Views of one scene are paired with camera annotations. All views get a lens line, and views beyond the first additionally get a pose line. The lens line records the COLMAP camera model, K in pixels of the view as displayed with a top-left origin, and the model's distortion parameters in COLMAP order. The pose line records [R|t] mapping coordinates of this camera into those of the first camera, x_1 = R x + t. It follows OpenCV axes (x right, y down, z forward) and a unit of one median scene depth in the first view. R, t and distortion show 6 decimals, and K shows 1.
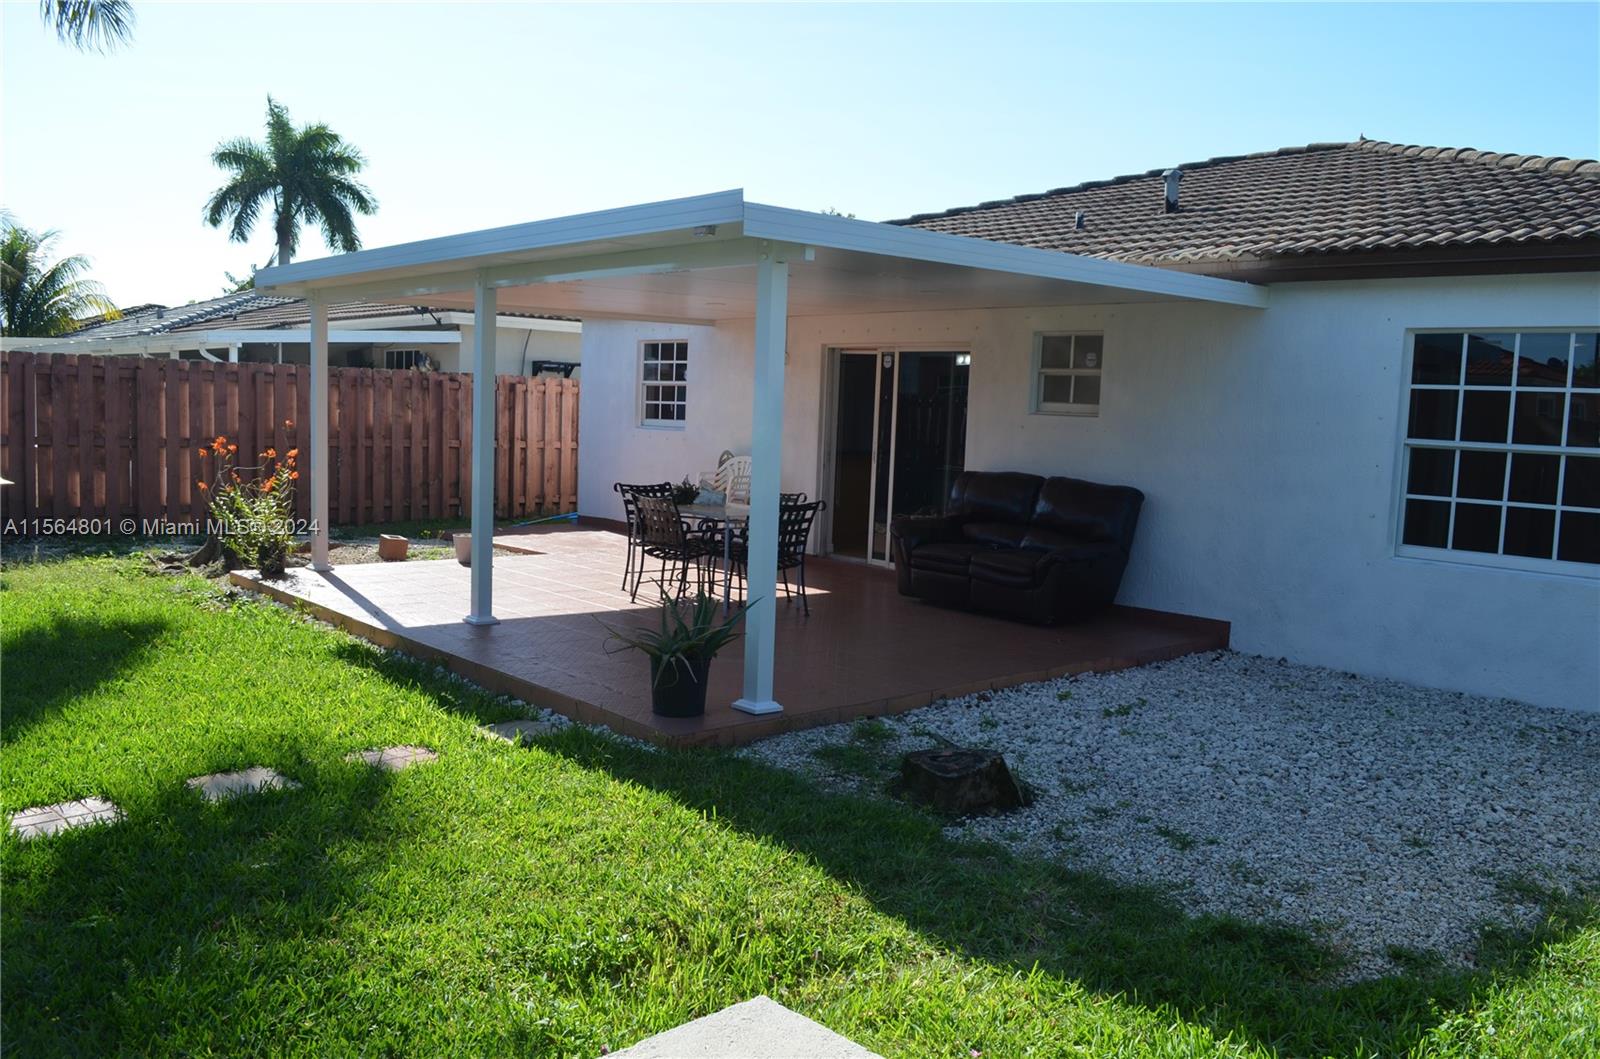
lens RADIAL K [[1254.0, 0, 808.3], [0, 1254.0, 532.5], [0, 0, 1]] dist [-0.078051, 0.007595]
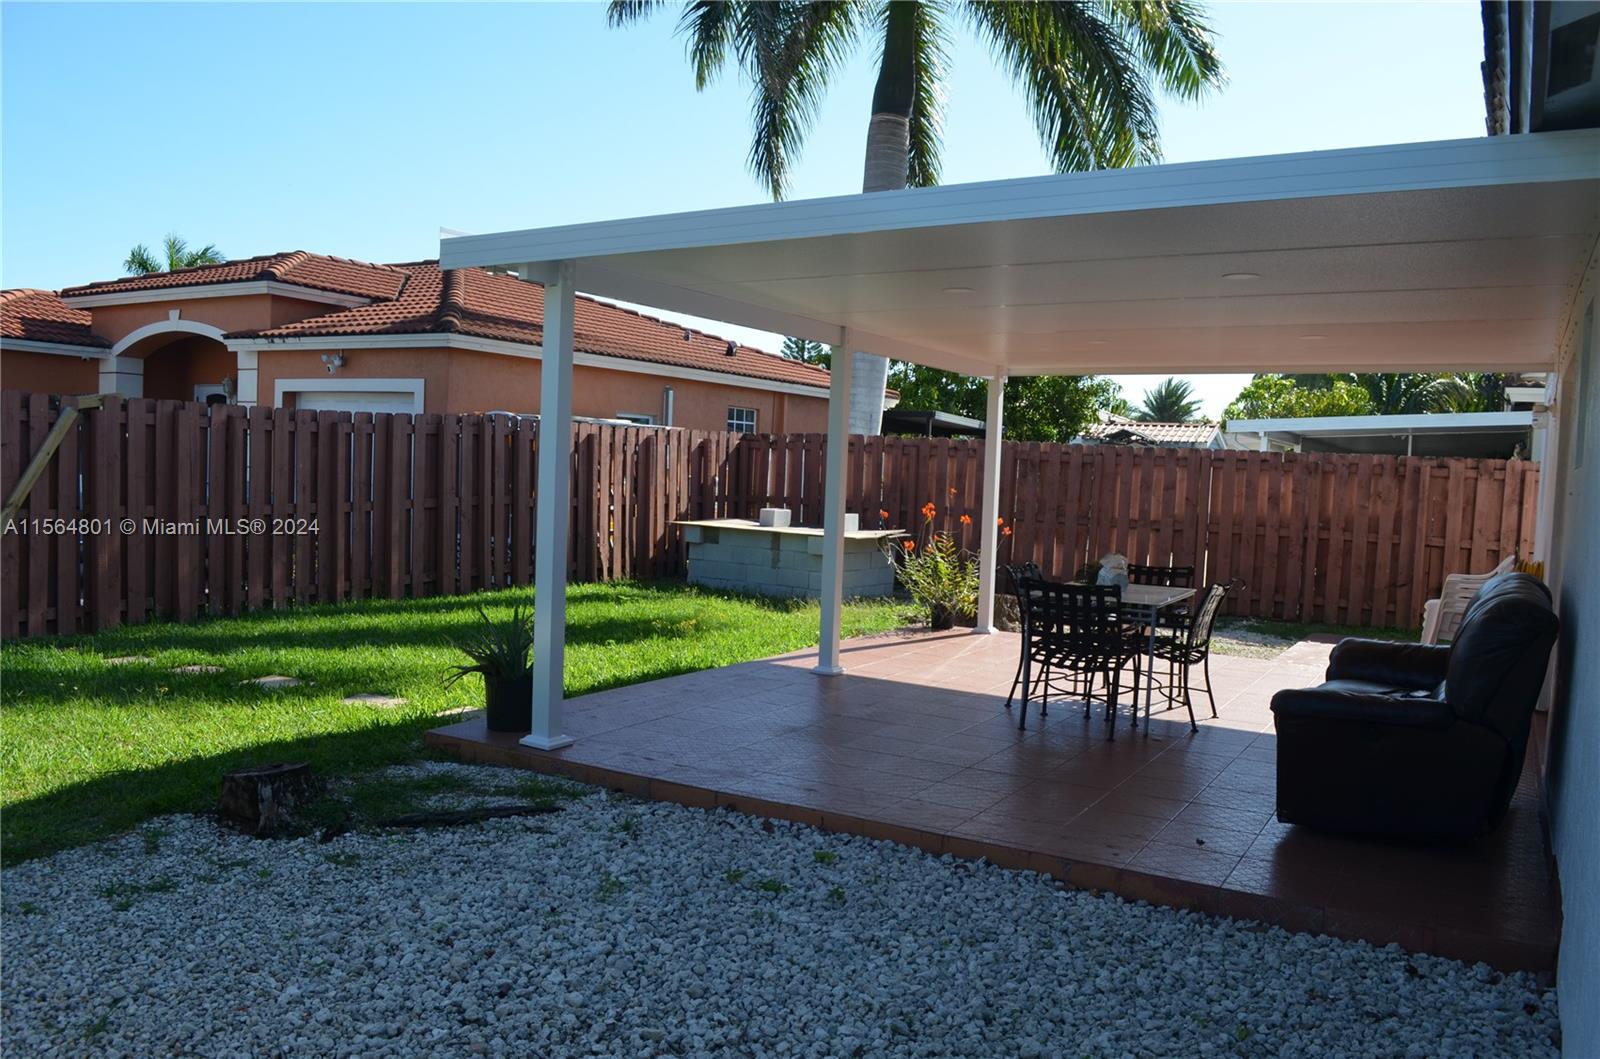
lens RADIAL K [[1254.0, 0, 807.7], [0, 1254.0, 531.7], [0, 0, 1]] dist [-0.078051, 0.007595]
pose [[0.310559, 0.021817, -0.950304, 0.681025], [-0.127264, 0.991690, -0.018822, -0.017692], [0.941996, 0.126785, 0.310755, 0.654957]]
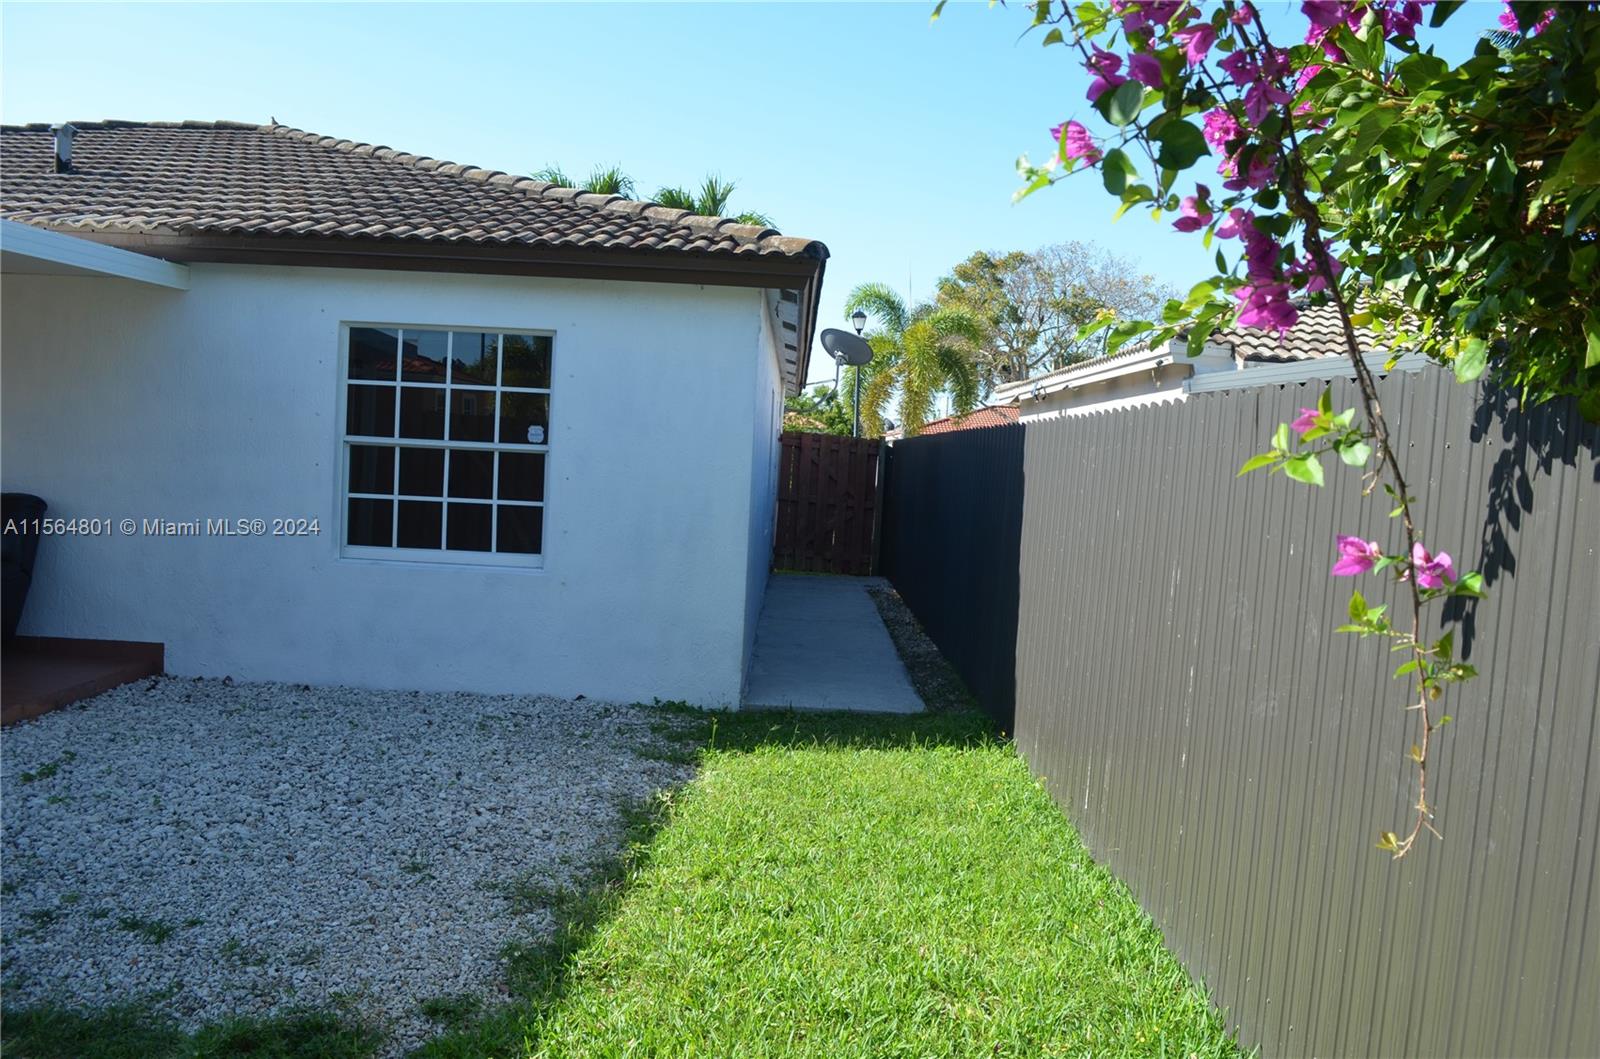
lens RADIAL K [[1254.0, 0, 806.5], [0, 1254.0, 540.5], [0, 0, 1]] dist [-0.078051, 0.007595]
pose [[0.671299, -0.055259, 0.739124, 0.005997], [0.047416, 0.998376, 0.031576, -0.007842], [-0.739668, 0.013850, 0.672829, 0.081014]]
